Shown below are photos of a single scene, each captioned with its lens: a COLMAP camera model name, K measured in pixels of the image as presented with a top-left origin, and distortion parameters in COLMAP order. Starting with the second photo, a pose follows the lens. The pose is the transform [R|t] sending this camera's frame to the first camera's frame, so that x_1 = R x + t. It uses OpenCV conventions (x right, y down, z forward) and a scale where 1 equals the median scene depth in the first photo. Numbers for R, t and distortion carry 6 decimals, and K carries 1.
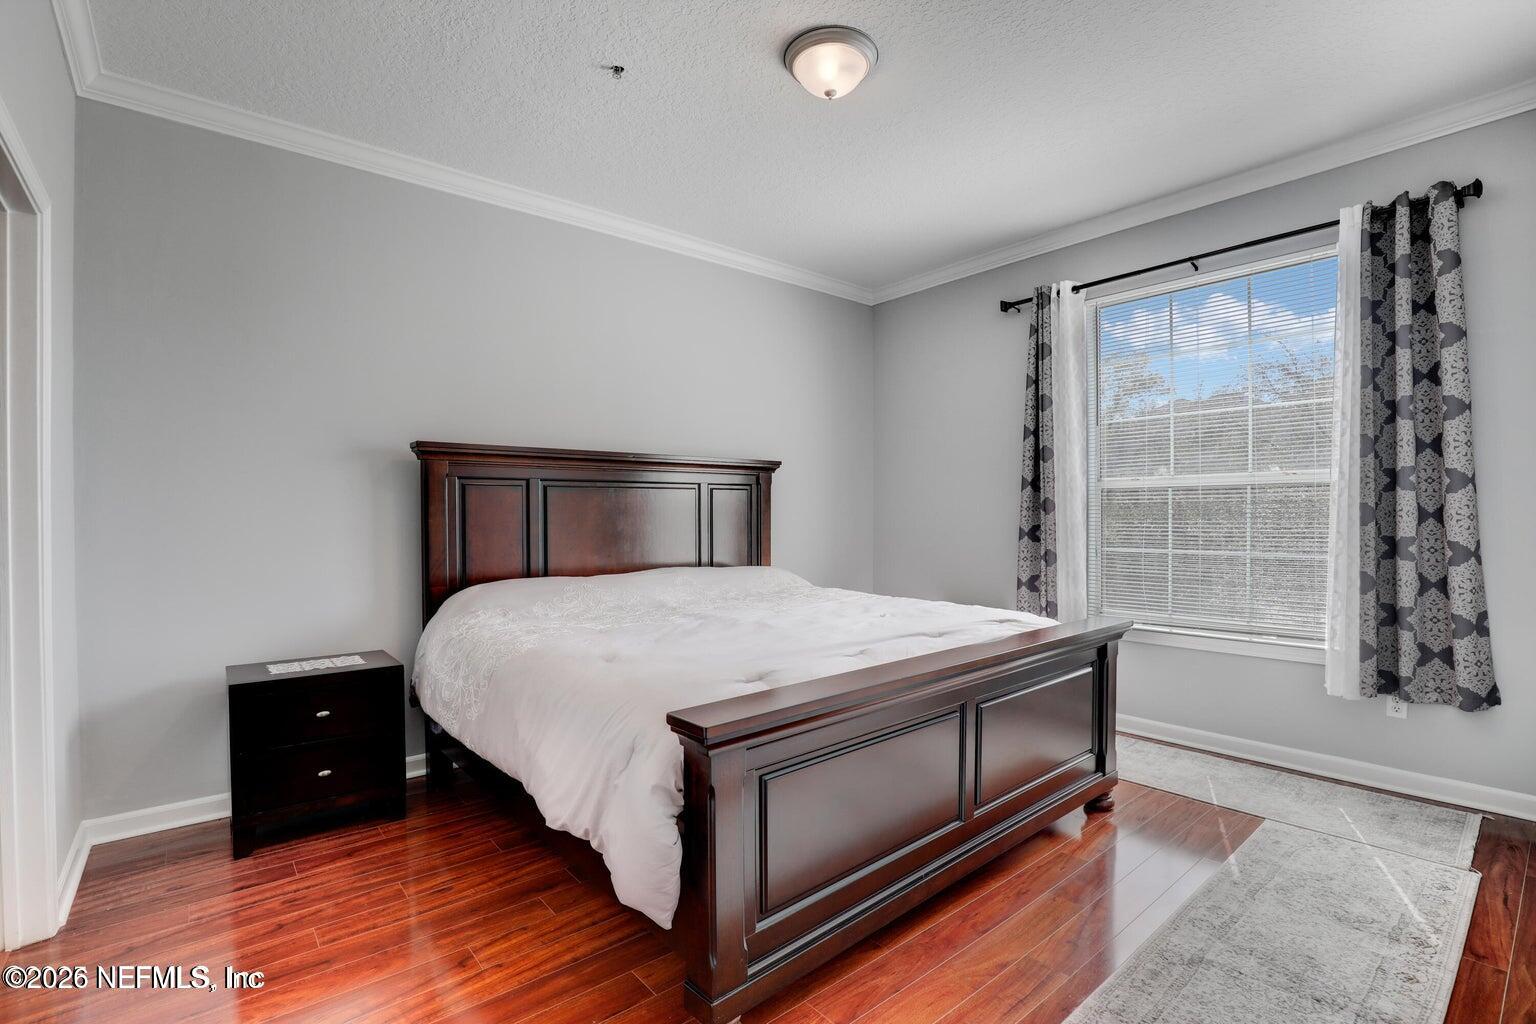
lens RADIAL K [[704.9, 0, 765.7], [0, 704.9, 516.9], [0, 0, 1]] dist [-0.002881, -0.008684]
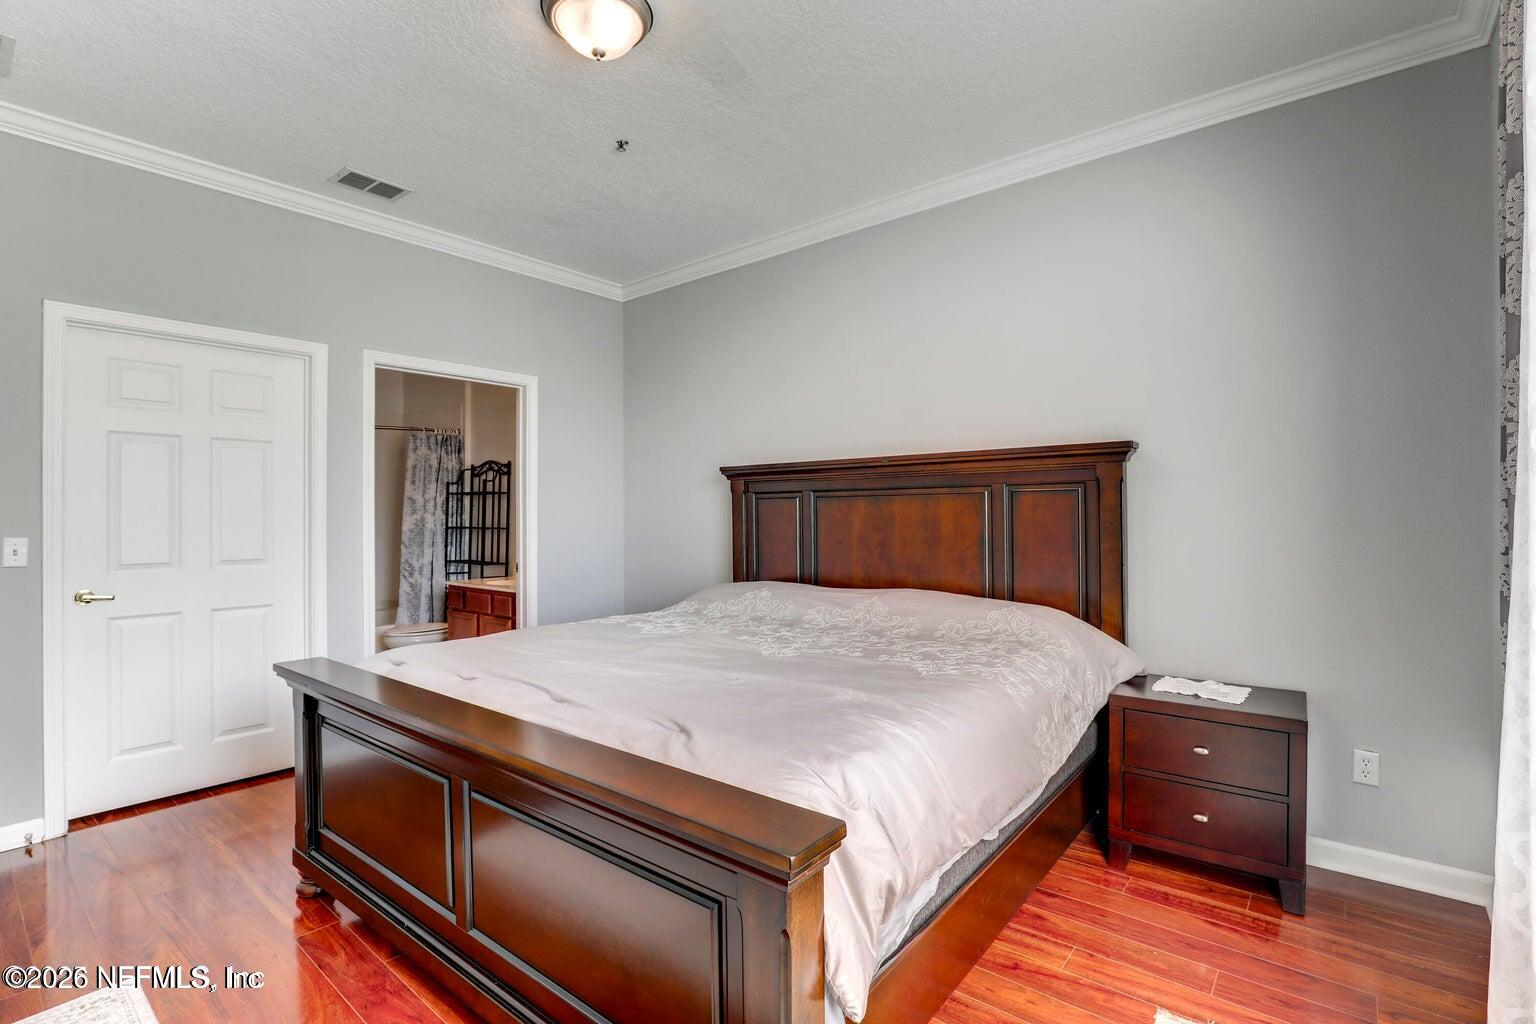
lens RADIAL K [[714.7, 0, 791.2], [0, 714.7, 518.9], [0, 0, 1]] dist [-0.002072, 0.000436]
pose [[0.188719, 0.009469, -0.981985, 0.751046], [-0.003434, 0.999954, 0.008982, -0.022280], [0.982025, 0.001677, 0.188743, 0.800790]]
